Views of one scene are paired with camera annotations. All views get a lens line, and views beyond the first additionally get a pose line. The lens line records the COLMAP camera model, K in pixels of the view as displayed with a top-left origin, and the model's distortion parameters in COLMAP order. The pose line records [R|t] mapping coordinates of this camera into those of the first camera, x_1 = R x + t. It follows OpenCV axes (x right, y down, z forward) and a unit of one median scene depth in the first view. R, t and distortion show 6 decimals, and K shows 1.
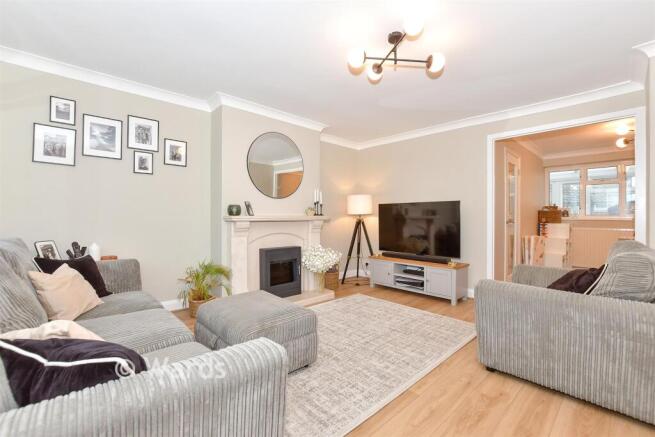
lens RADIAL K [[287.9, 0, 329.8], [0, 287.9, 222.3], [0, 0, 1]] dist [0.001243, 0.000708]
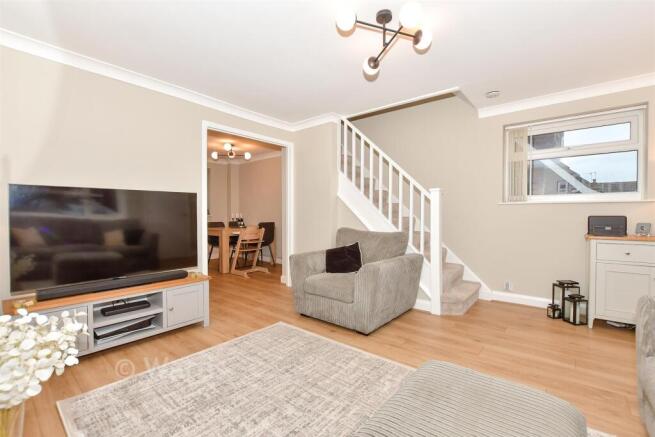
lens RADIAL K [[287.9, 0, 329.6], [0, 287.9, 217.1], [0, 0, 1]] dist [0.001243, 0.000708]
pose [[-0.155201, -0.012449, 0.987804, -0.515242], [-0.004226, 0.999920, 0.011938, -0.026795], [-0.987874, -0.002322, -0.155241, 1.008512]]
